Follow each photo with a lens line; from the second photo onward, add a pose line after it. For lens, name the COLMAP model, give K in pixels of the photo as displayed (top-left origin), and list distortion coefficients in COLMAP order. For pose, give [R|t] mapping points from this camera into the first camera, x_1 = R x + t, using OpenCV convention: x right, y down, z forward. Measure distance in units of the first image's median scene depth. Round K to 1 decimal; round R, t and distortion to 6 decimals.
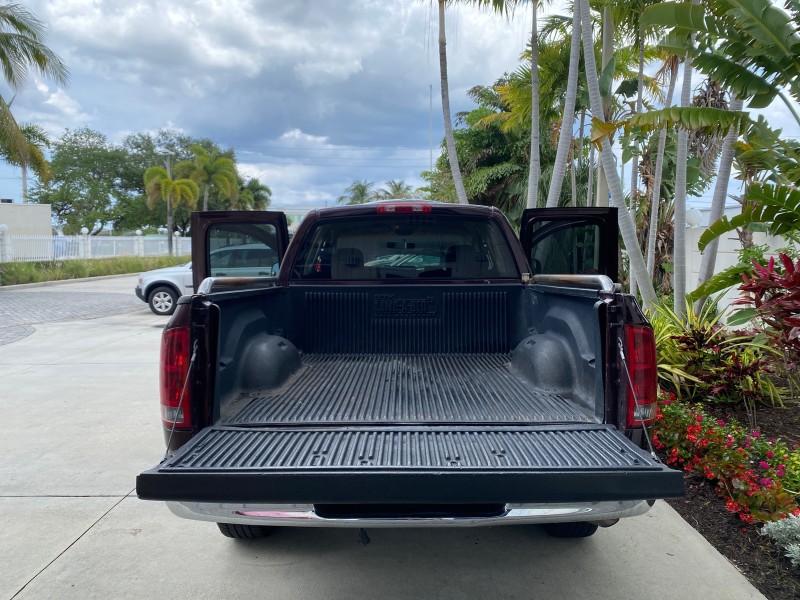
lens RADIAL K [[617.0, 0, 399.3], [0, 617.0, 287.6], [0, 0, 1]] dist [0.019809, -0.023305]
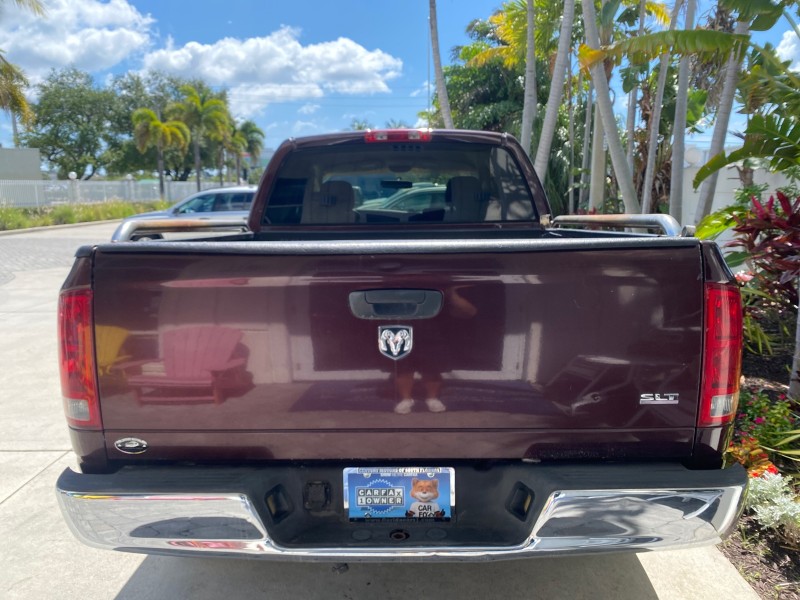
lens RADIAL K [[617.0, 0, 393.7], [0, 617.0, 295.2], [0, 0, 1]] dist [0.019809, -0.023305]
pose [[0.999934, -0.004111, -0.010733, 0.026003], [0.005172, 0.994902, 0.100714, 0.001554], [0.010264, -0.100763, 0.994857, 0.028894]]
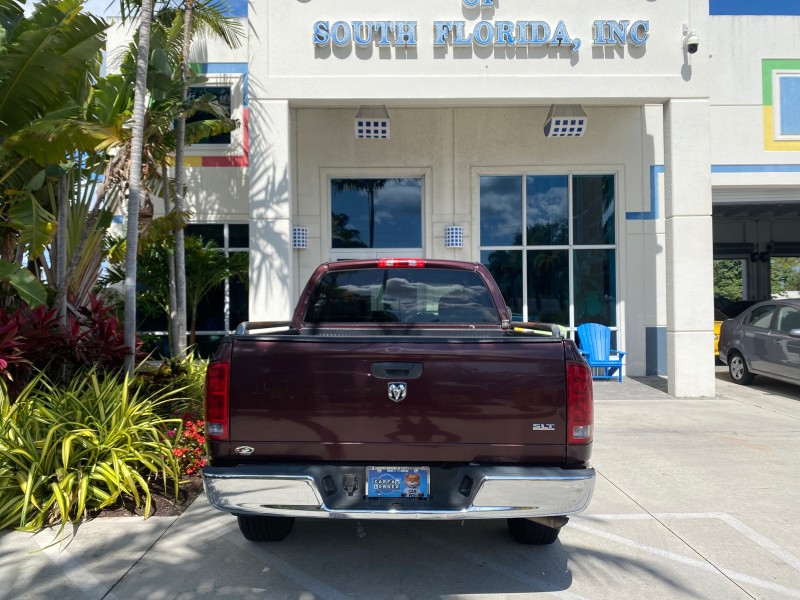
lens RADIAL K [[617.0, 0, 395.5], [0, 617.0, 294.5], [0, 0, 1]] dist [0.019809, -0.023305]
pose [[0.999860, 0.011378, -0.012293, 0.026998], [-0.012063, 0.998292, -0.057169, 0.000529], [0.011622, 0.057310, 0.998289, -0.101535]]
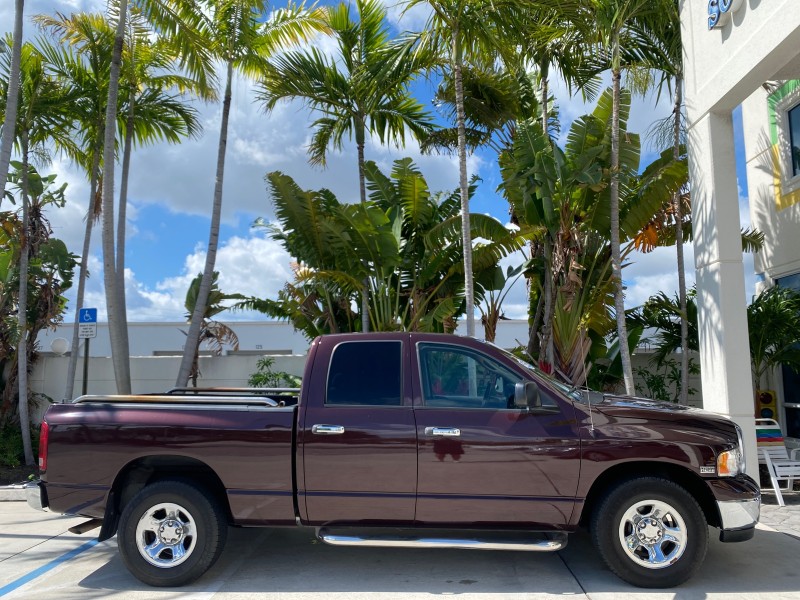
lens RADIAL K [[617.0, 0, 395.7], [0, 617.0, 299.8], [0, 0, 1]] dist [0.019809, -0.023305]
pose [[-0.077824, -0.098743, -0.992065, 0.557498], [-0.031425, 0.994832, -0.096553, -0.037572], [0.996472, 0.023661, -0.080525, 0.476640]]
